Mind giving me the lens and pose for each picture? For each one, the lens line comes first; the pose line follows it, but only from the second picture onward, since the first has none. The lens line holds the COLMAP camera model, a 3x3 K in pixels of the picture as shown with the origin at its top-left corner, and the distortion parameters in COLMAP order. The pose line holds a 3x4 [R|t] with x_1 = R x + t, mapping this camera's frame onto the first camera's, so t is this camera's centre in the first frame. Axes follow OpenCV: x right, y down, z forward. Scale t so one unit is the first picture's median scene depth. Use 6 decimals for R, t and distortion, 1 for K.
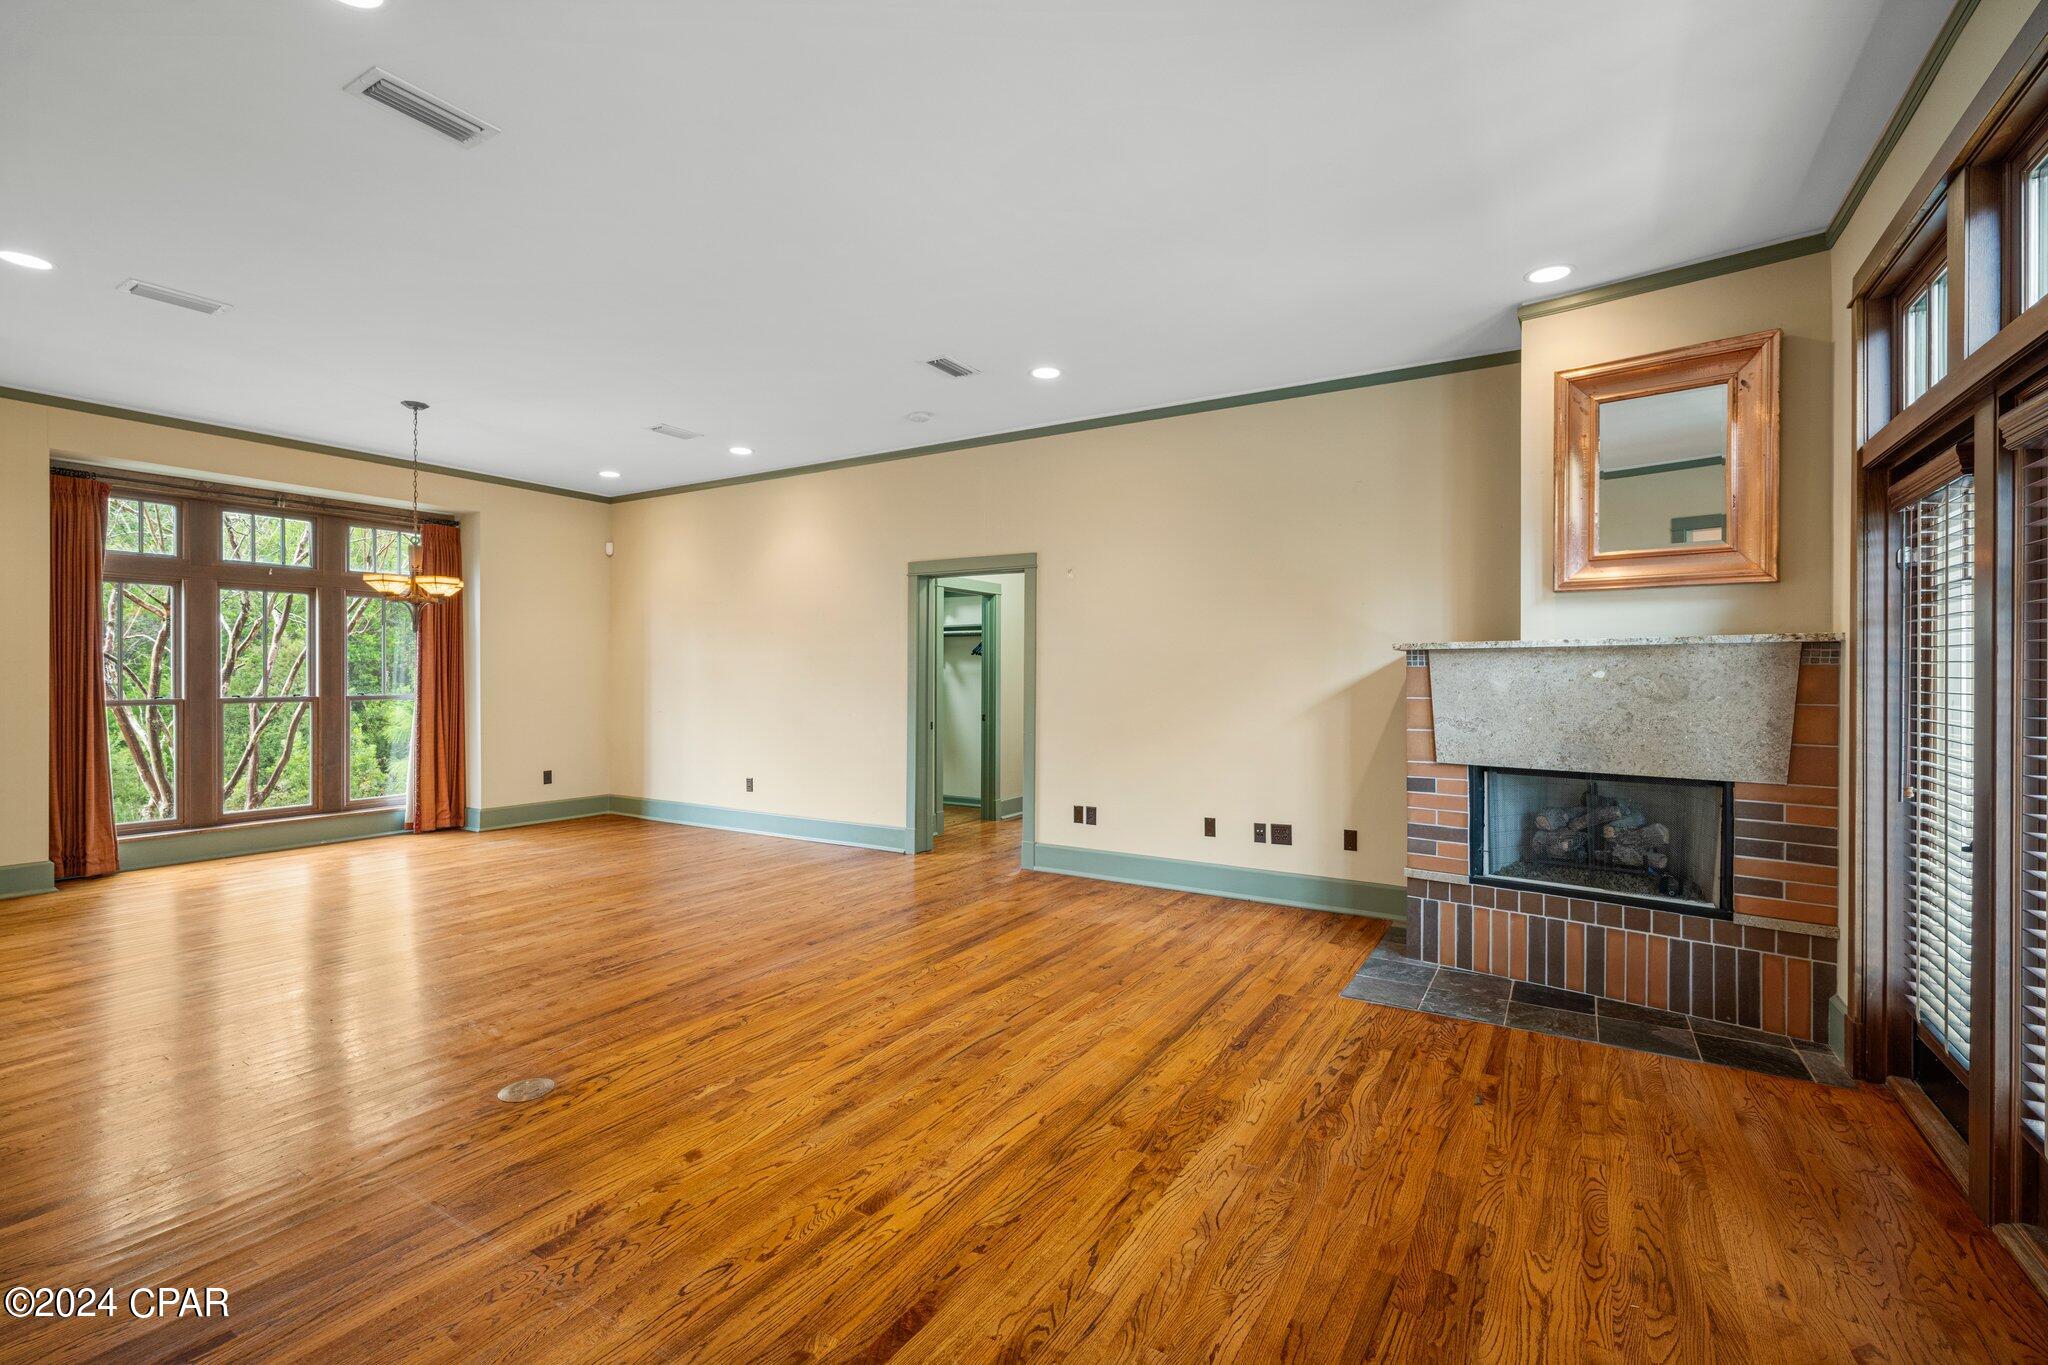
lens RADIAL K [[905.4, 0, 1028.5], [0, 905.4, 674.6], [0, 0, 1]] dist [0.000500, -0.000295]
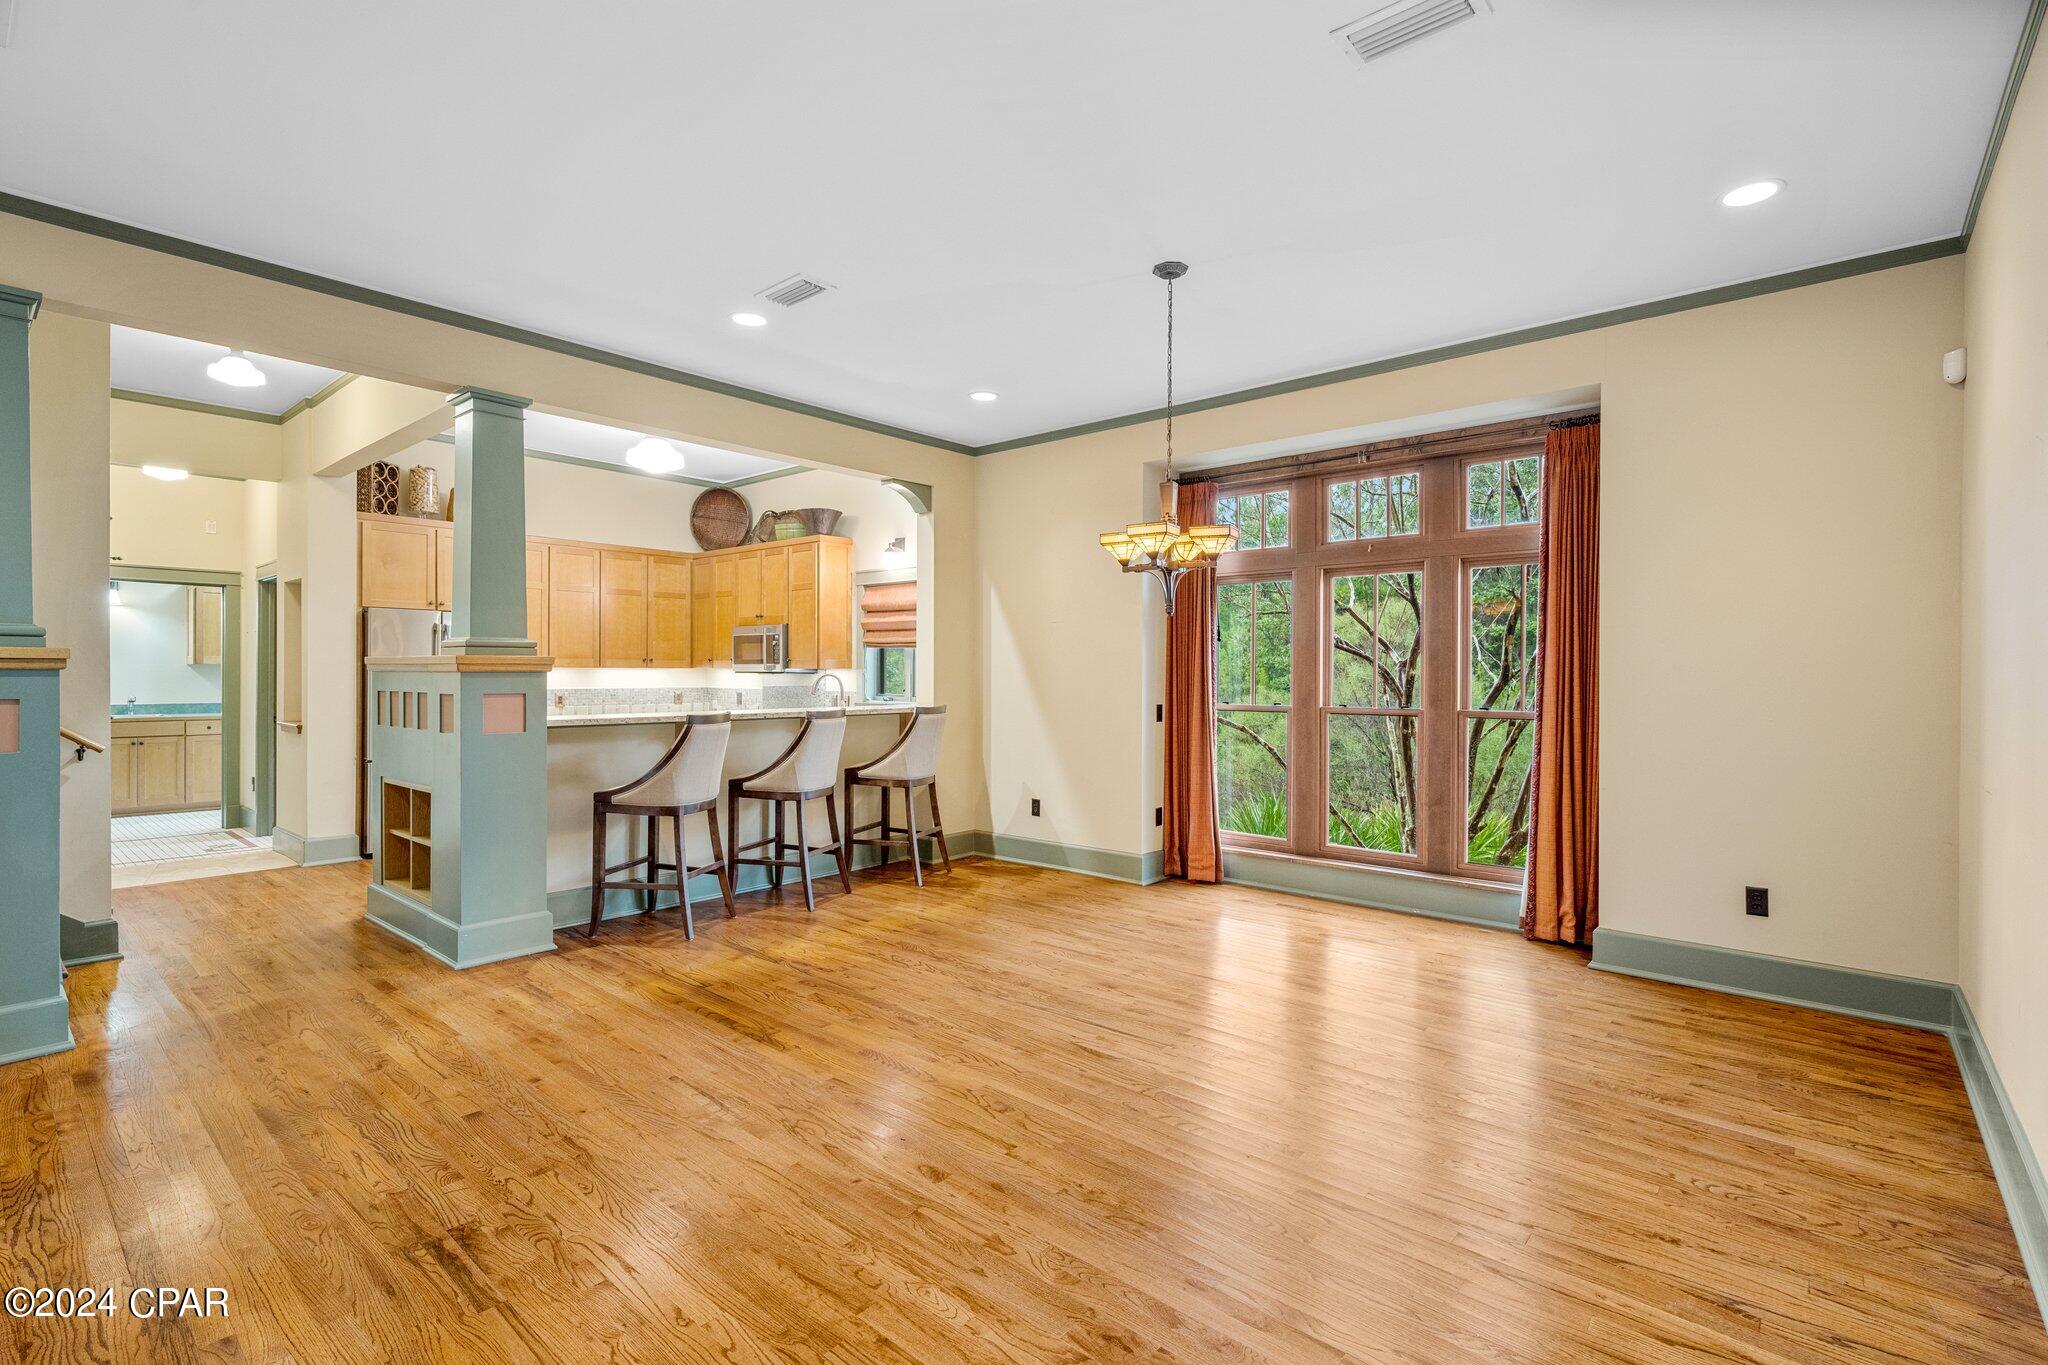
lens RADIAL K [[932.8, 0, 1025.2], [0, 932.8, 675.1], [0, 0, 1]] dist [-0.000067, -0.000629]
pose [[-0.162082, -0.001002, -0.986777, 0.013023], [-0.005026, 0.999987, -0.000190, -0.003447], [0.986765, 0.004929, -0.162085, 1.459898]]
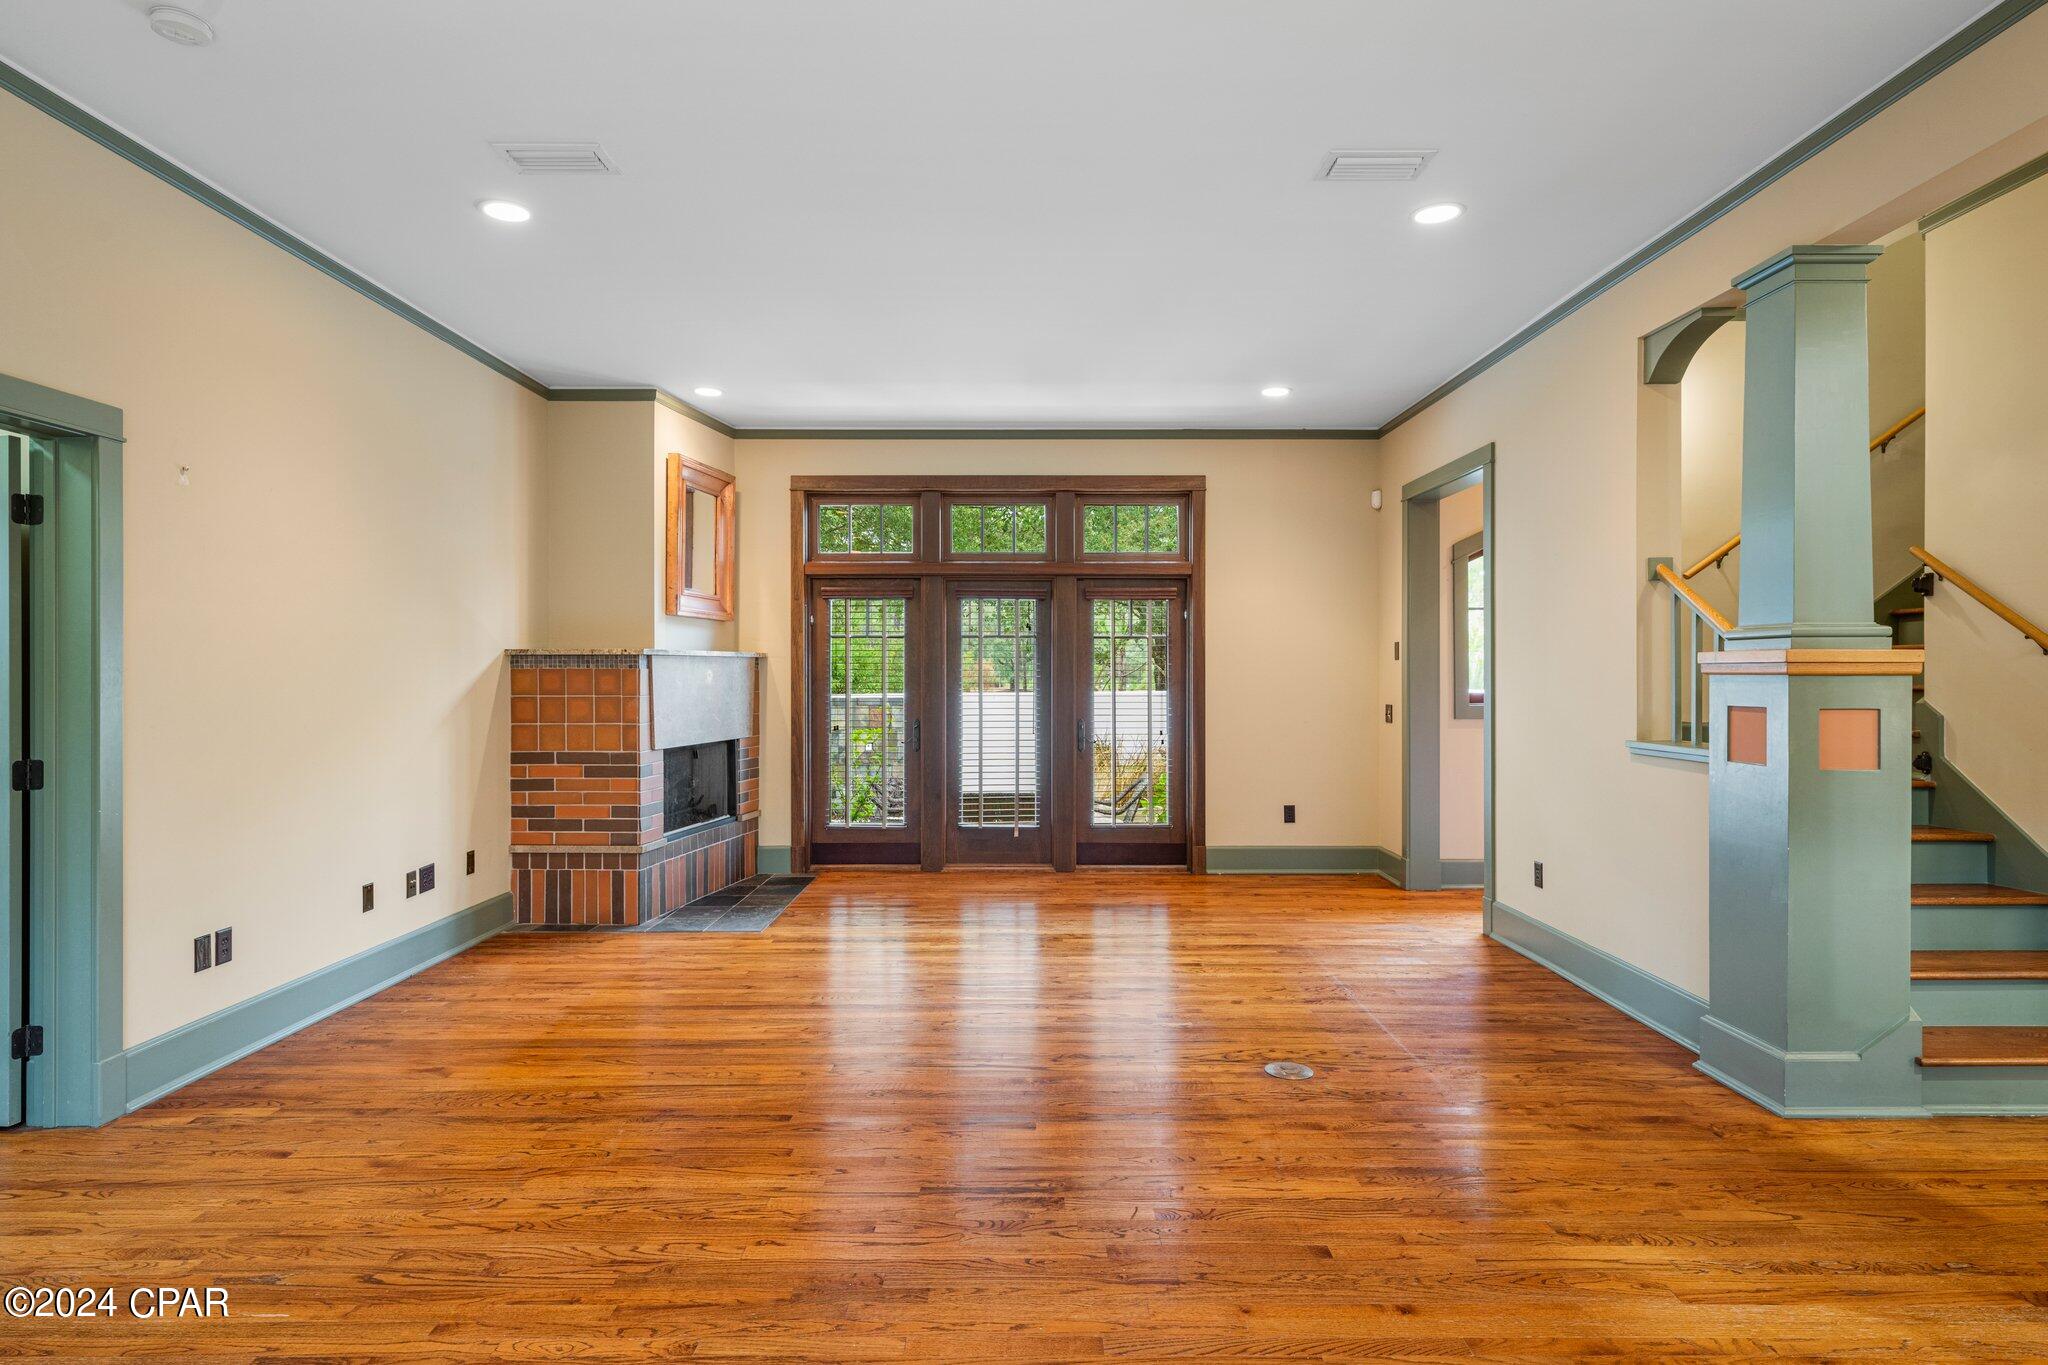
lens RADIAL K [[1065.0, 0, 1027.1], [0, 1065.0, 673.4], [0, 0, 1]] dist [0.002091, -0.000742]
pose [[-0.521211, -0.002056, 0.853425, -1.071367], [-0.000026, 0.999997, 0.002393, -0.007147], [-0.853428, 0.001226, -0.521210, 1.404135]]
